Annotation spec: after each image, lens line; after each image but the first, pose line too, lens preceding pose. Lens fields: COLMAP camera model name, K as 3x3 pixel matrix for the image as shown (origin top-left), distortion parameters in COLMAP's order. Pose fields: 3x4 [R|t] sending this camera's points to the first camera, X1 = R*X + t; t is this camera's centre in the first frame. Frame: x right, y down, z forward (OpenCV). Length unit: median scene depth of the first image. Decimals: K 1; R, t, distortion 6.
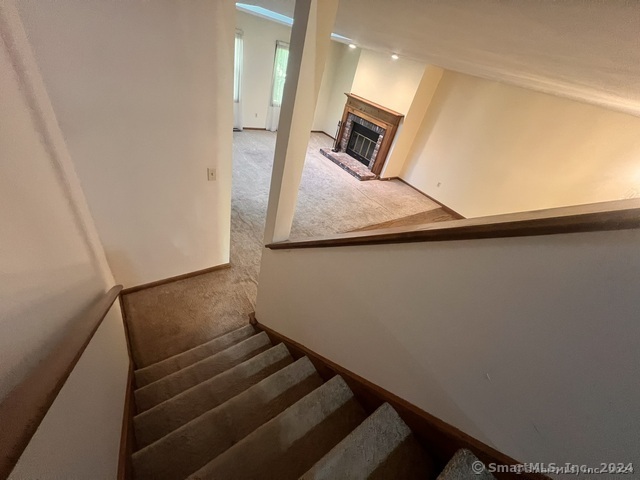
lens RADIAL K [[255.3, 0, 319.7], [0, 255.3, 241.1], [0, 0, 1]] dist [-0.004464, -0.000347]
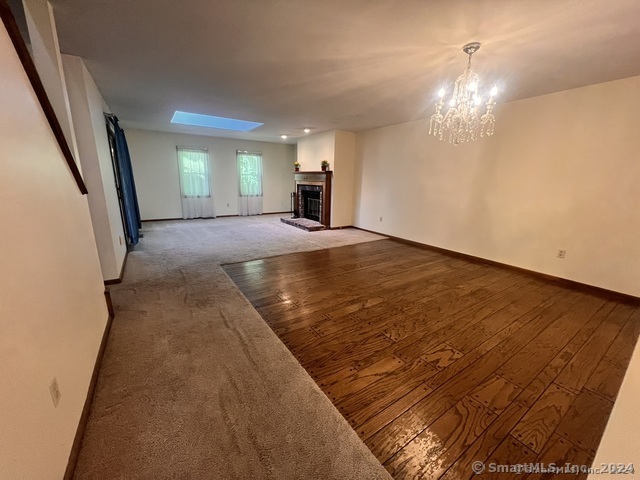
lens RADIAL K [[256.4, 0, 318.9], [0, 256.4, 241.7], [0, 0, 1]] dist [-0.000145, -0.000031]
pose [[0.977441, -0.191785, -0.088472, 0.271795], [0.142015, 0.906845, -0.396818, 0.225547], [0.156334, 0.375302, 0.913624, 0.030361]]
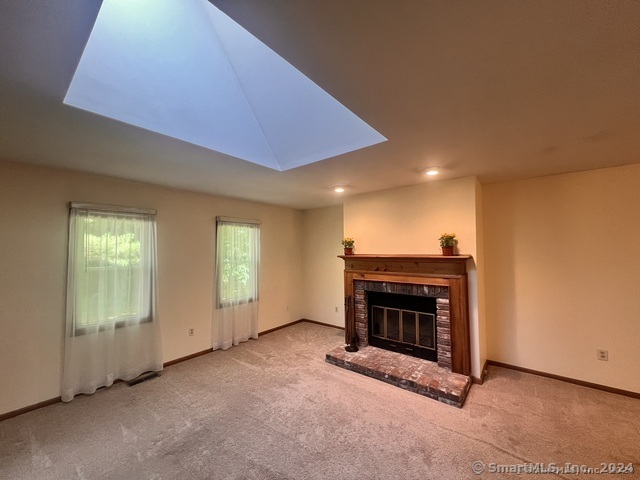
lens RADIAL K [[256.4, 0, 320.7], [0, 256.4, 241.5], [0, 0, 1]] dist [-0.000145, -0.000031]
pose [[0.938539, -0.227216, 0.259842, -0.100033], [0.337946, 0.758118, -0.557718, -0.271812], [-0.070268, 0.611253, 0.788310, 0.486447]]
